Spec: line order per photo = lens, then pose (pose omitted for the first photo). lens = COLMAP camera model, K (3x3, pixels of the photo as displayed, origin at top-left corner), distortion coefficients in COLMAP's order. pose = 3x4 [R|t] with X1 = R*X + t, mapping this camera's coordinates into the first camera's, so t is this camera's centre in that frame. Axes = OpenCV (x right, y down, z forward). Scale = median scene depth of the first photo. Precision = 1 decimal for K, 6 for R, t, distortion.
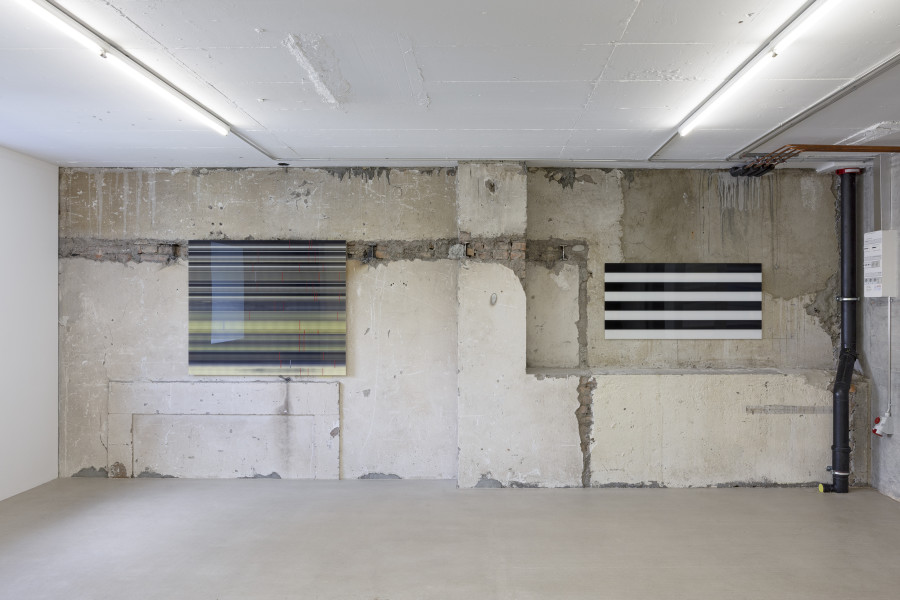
lens RADIAL K [[702.1, 0, 495.0], [0, 702.1, 305.7], [0, 0, 1]] dist [-0.020107, 0.024299]
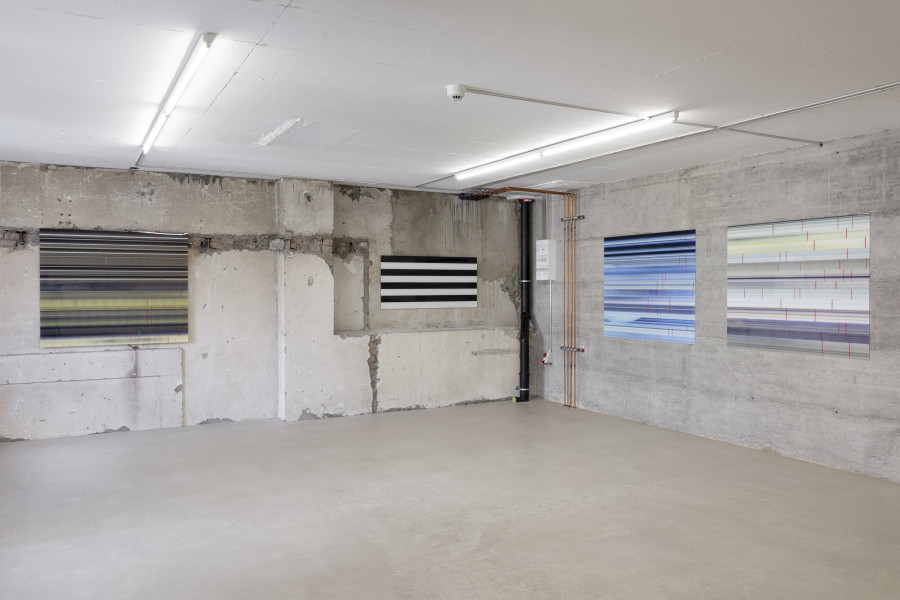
lens RADIAL K [[702.1, 0, 455.7], [0, 702.1, 293.2], [0, 0, 1]] dist [-0.020107, 0.024299]
pose [[0.875090, -0.007168, 0.483907, -0.396652], [0.003334, 0.999956, 0.008782, 0.003521], [-0.483948, -0.006072, 0.875076, -0.311352]]
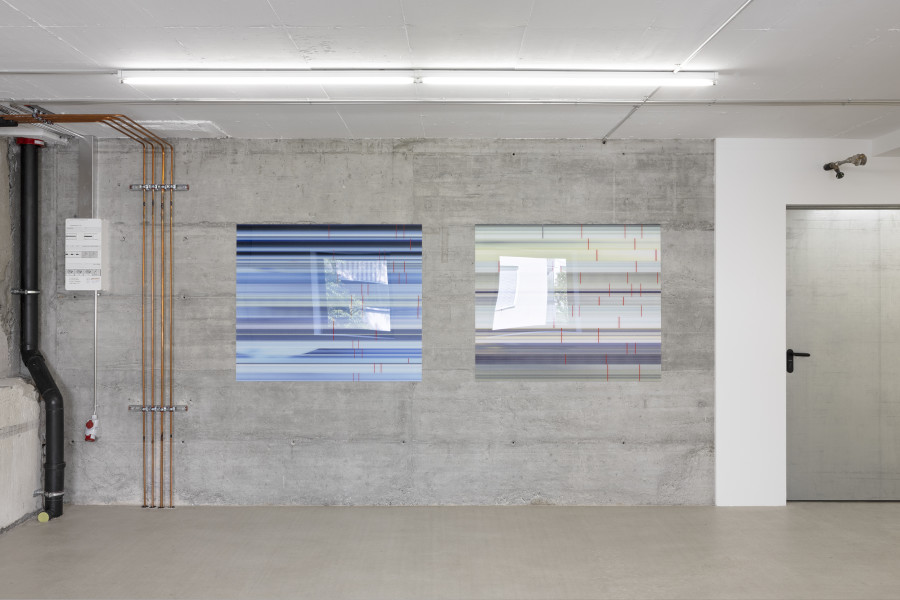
lens RADIAL K [[859.8, 0, 445.5], [0, 859.8, 295.3], [0, 0, 1]] dist [0.003707, 0.000000]
pose [[0.000998, 0.006908, 0.999976, -0.532508], [0.001559, 0.999975, -0.006910, 0.002581], [-0.999998, 0.001566, 0.000987, 0.485537]]
